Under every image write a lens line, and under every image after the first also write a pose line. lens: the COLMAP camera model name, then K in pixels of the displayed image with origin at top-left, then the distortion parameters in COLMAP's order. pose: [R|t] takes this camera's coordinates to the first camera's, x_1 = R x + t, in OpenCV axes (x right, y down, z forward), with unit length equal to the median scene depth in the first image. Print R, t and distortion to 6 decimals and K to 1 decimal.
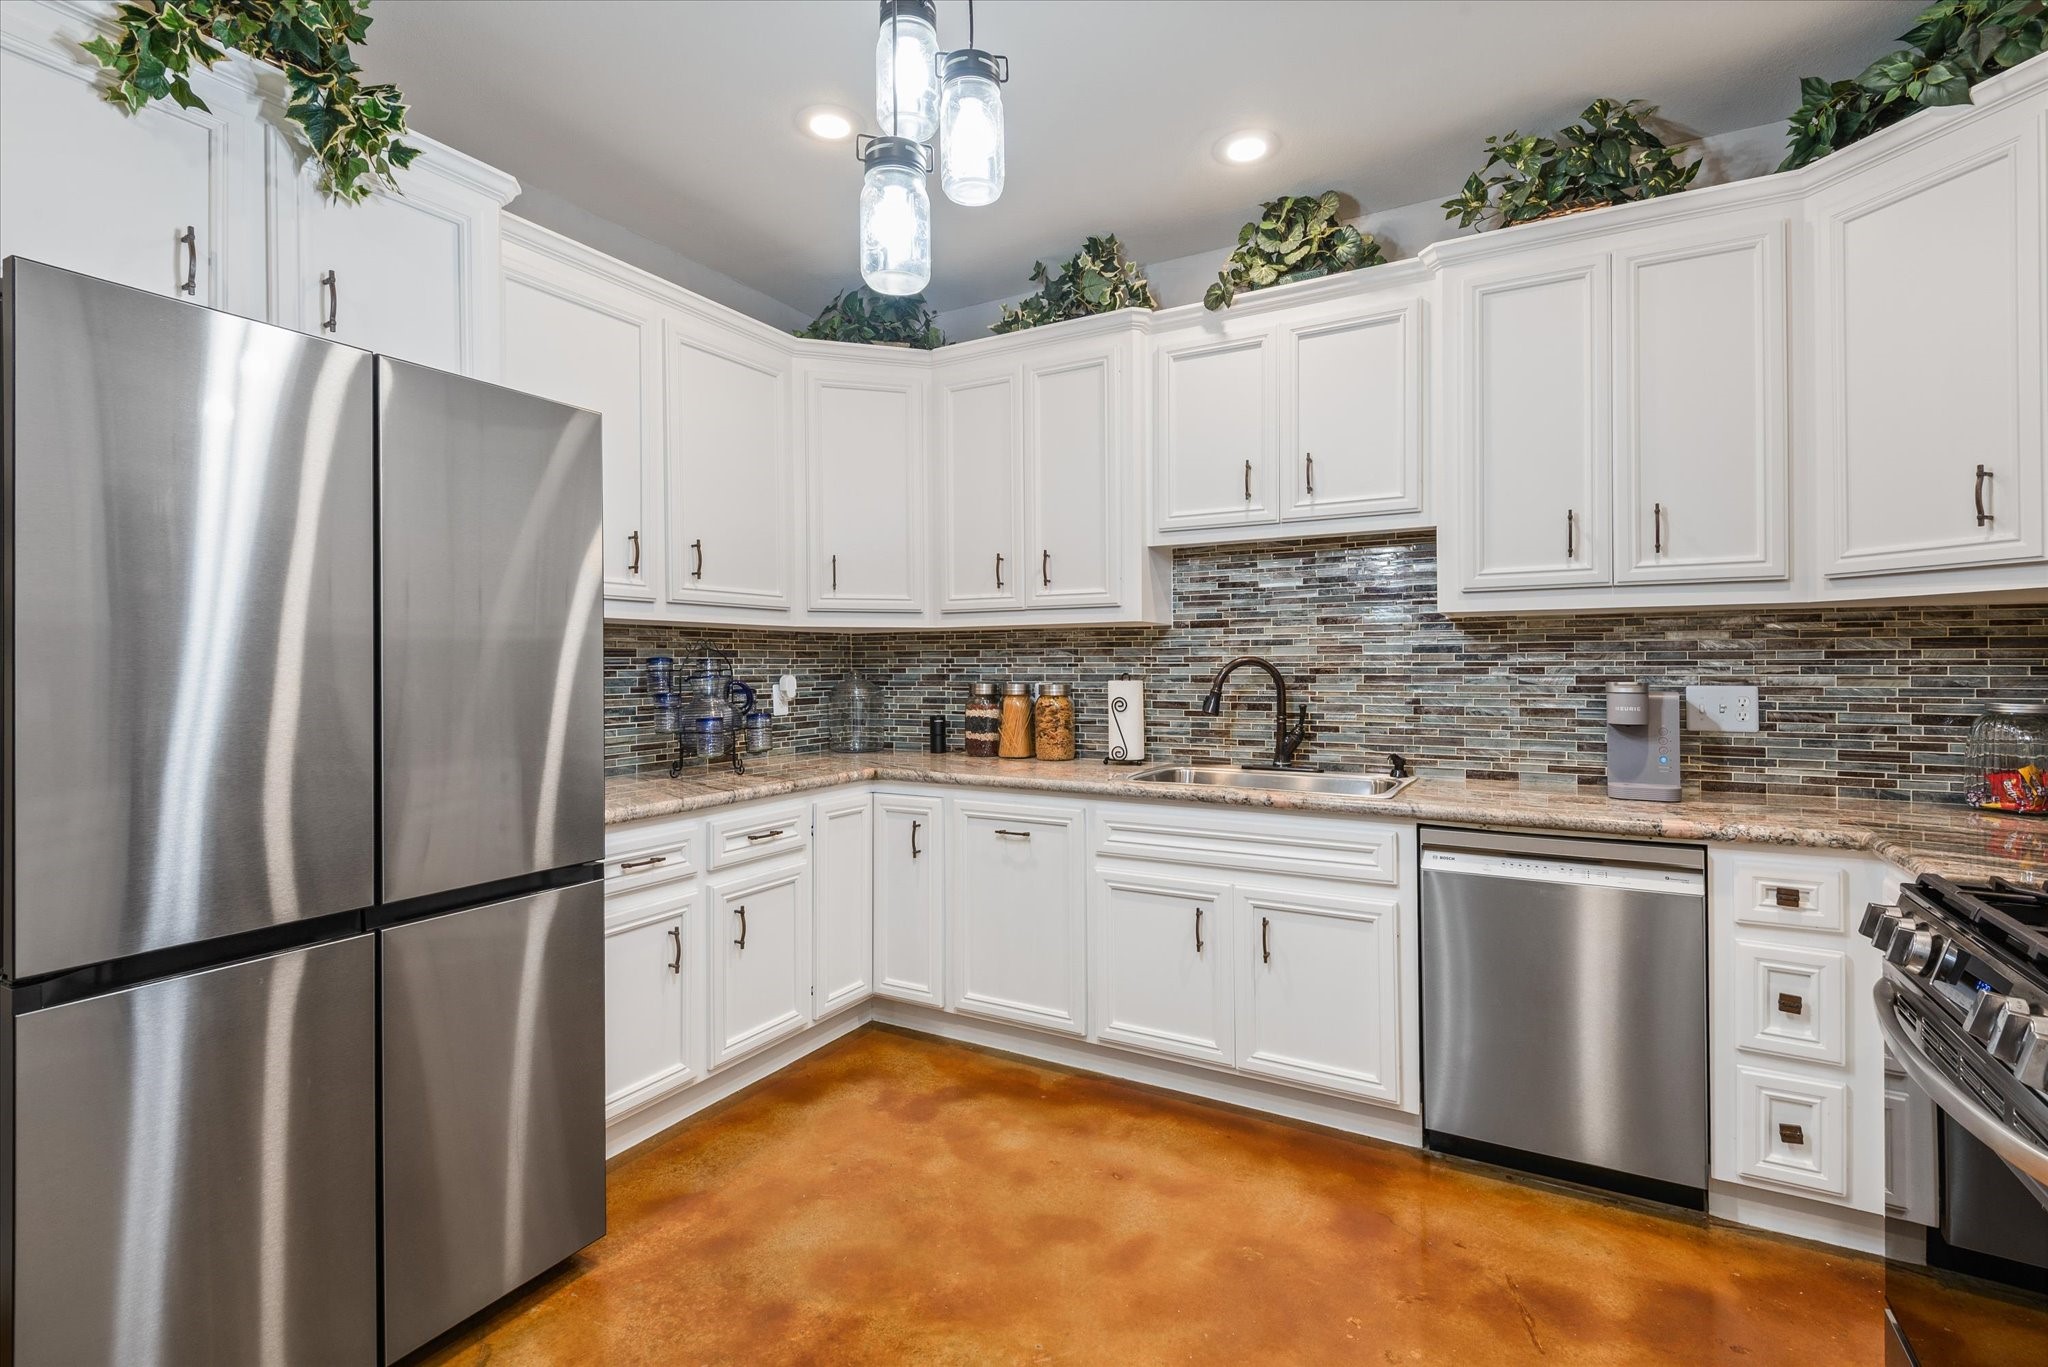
lens RADIAL K [[937.4, 0, 1030.2], [0, 937.4, 667.3], [0, 0, 1]] dist [0.027433, -0.019419]
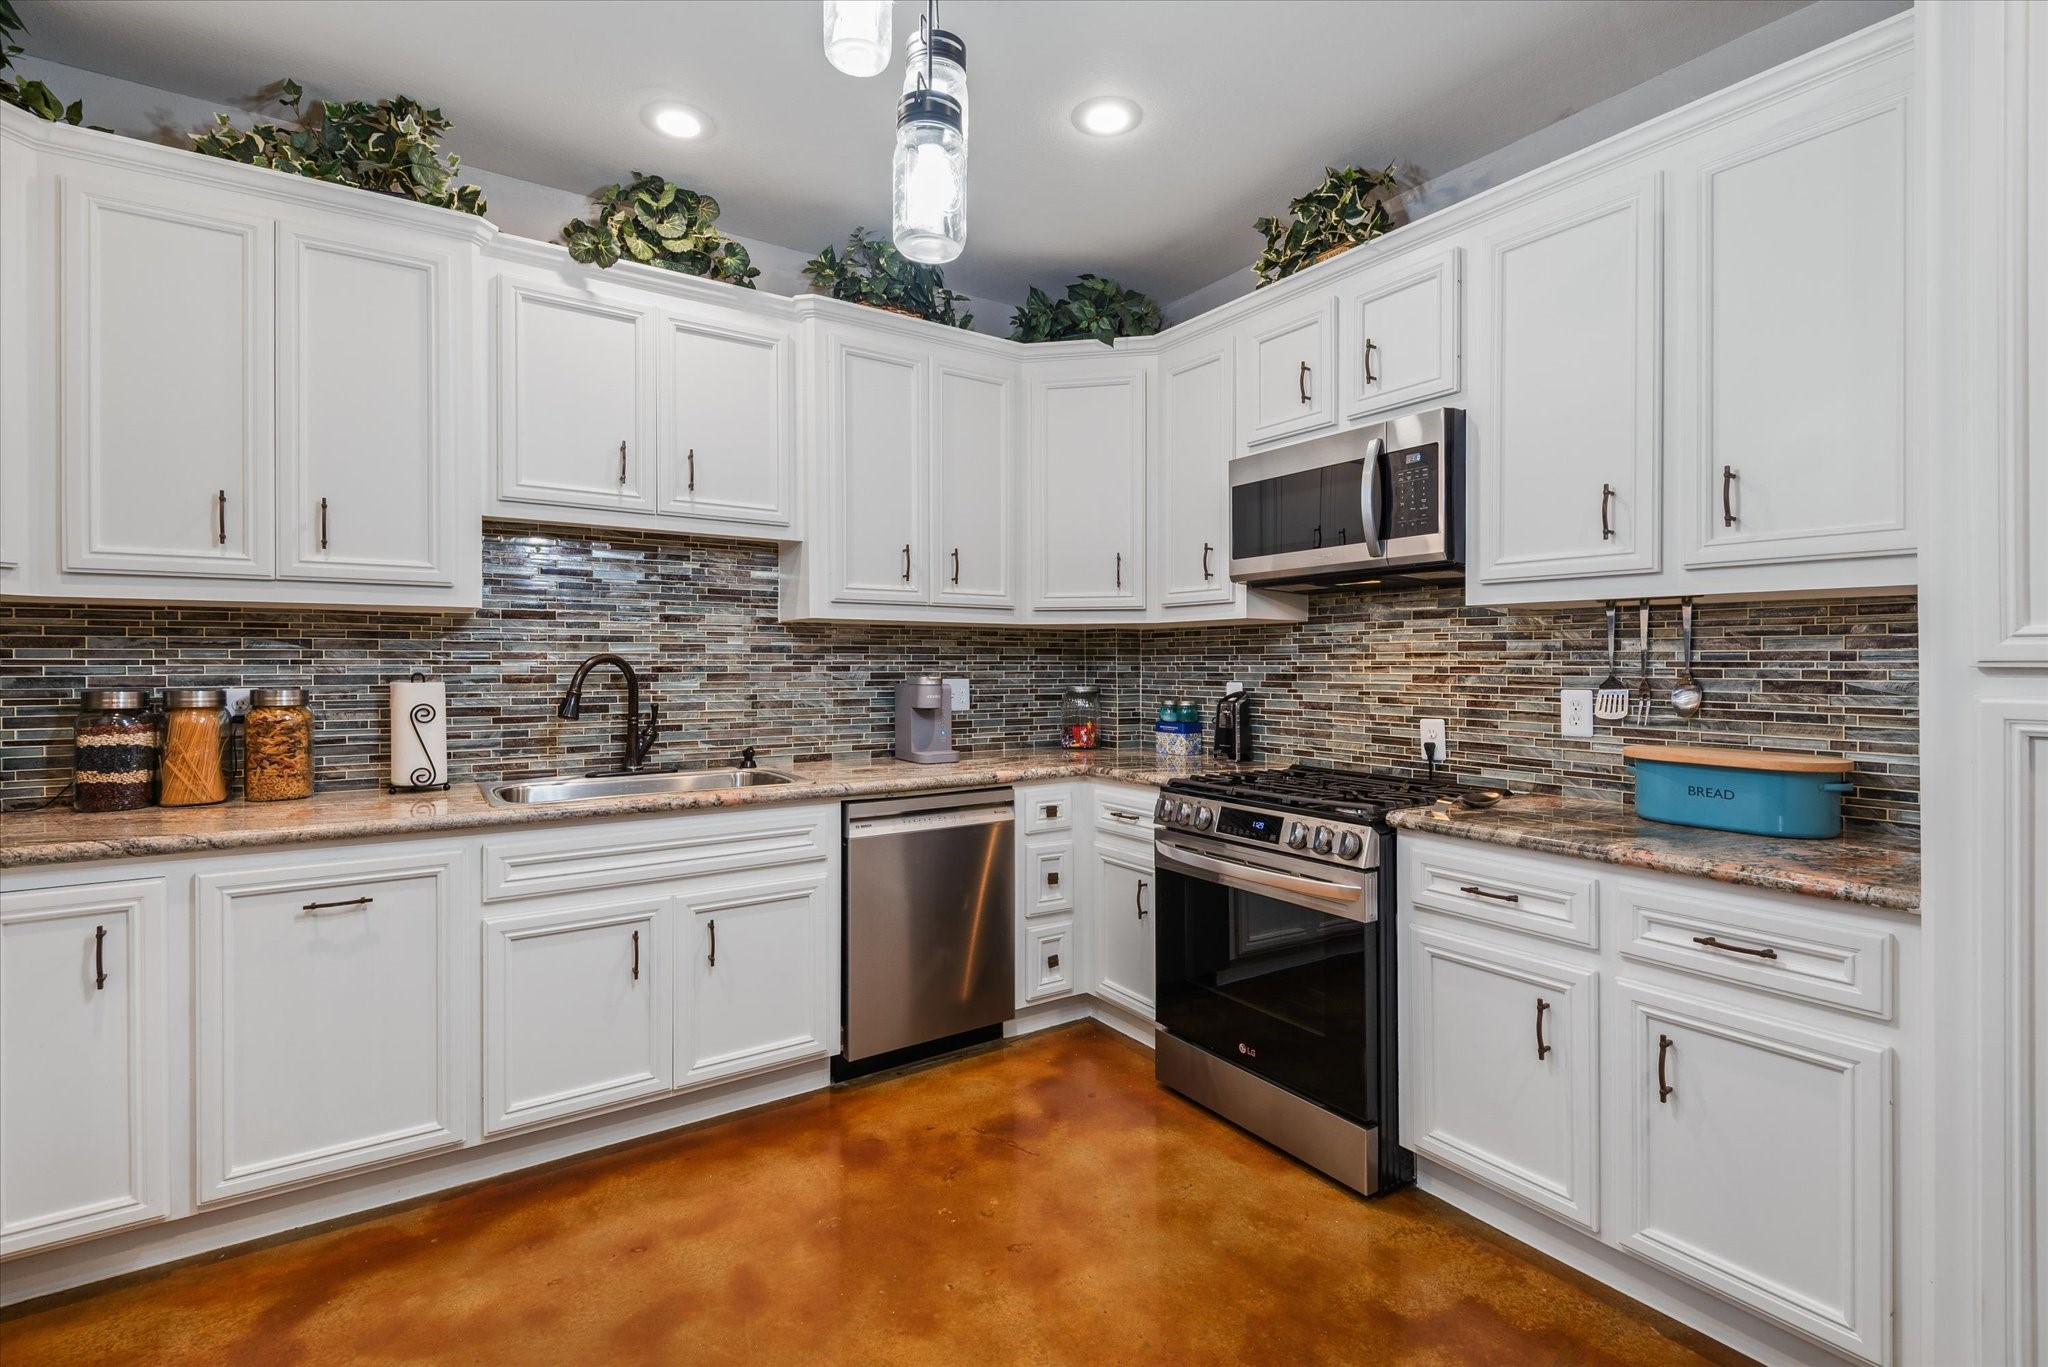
lens RADIAL K [[937.9, 0, 1040.8], [0, 937.9, 664.2], [0, 0, 1]] dist [0.018563, -0.017438]
pose [[0.437235, 0.002689, 0.899343, -0.438710], [-0.000292, 0.999996, -0.002848, 0.001287], [-0.899347, 0.000983, 0.437234, 0.236789]]
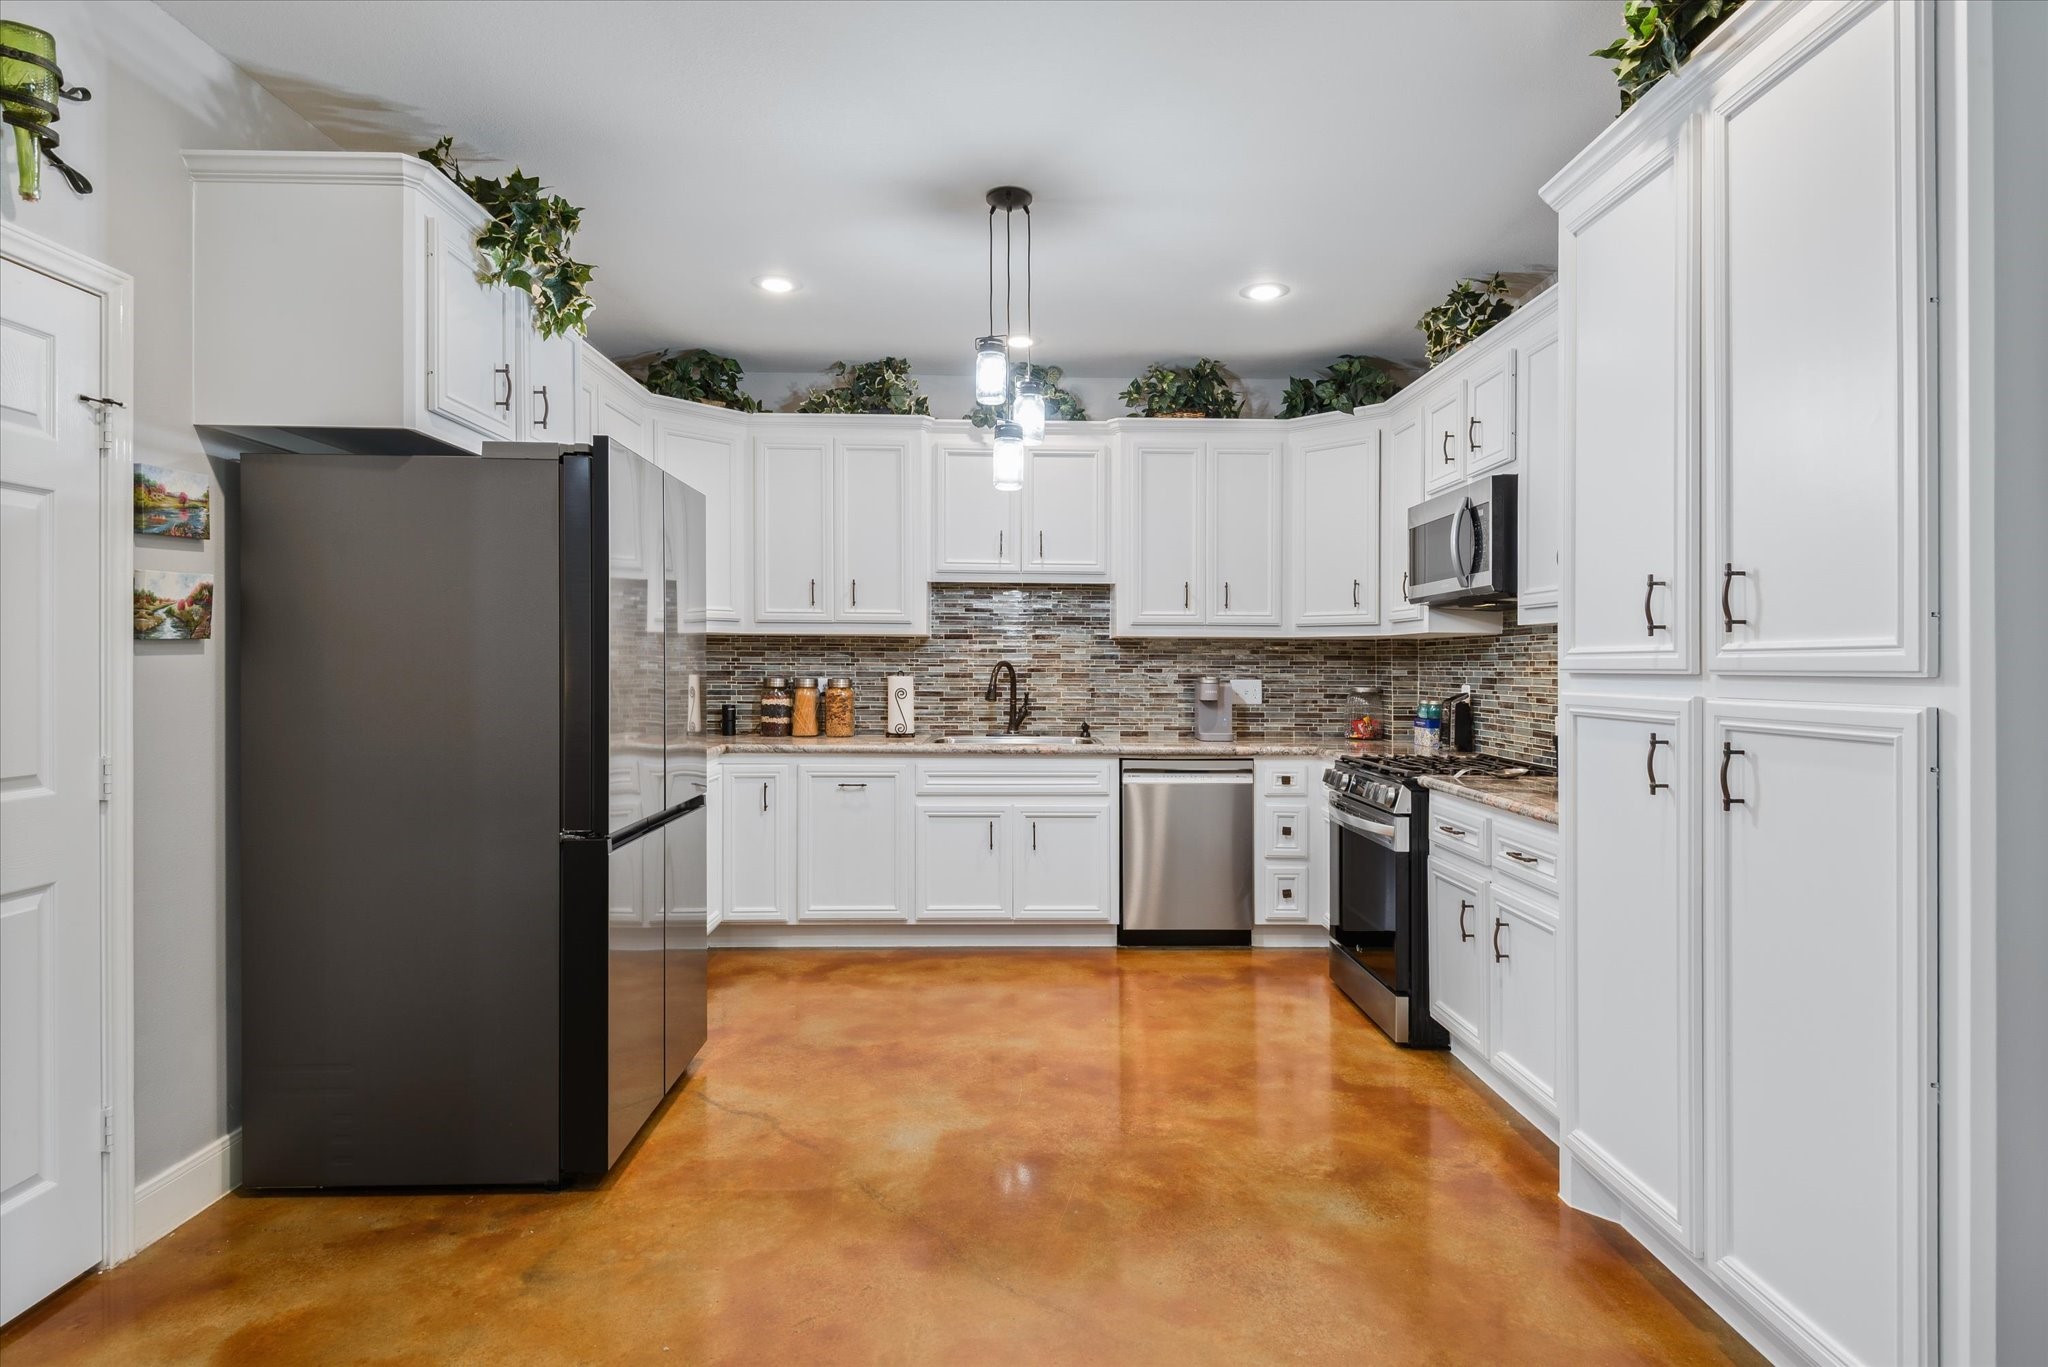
lens RADIAL K [[1077.9, 0, 1020.6], [0, 1077.9, 666.6], [0, 0, 1]] dist [0.000300, -0.000239]
pose [[0.861839, 0.007653, 0.507125, -0.646701], [-0.008075, 0.999966, -0.001367, 0.000758], [-0.507118, -0.002917, 0.861872, -0.532286]]
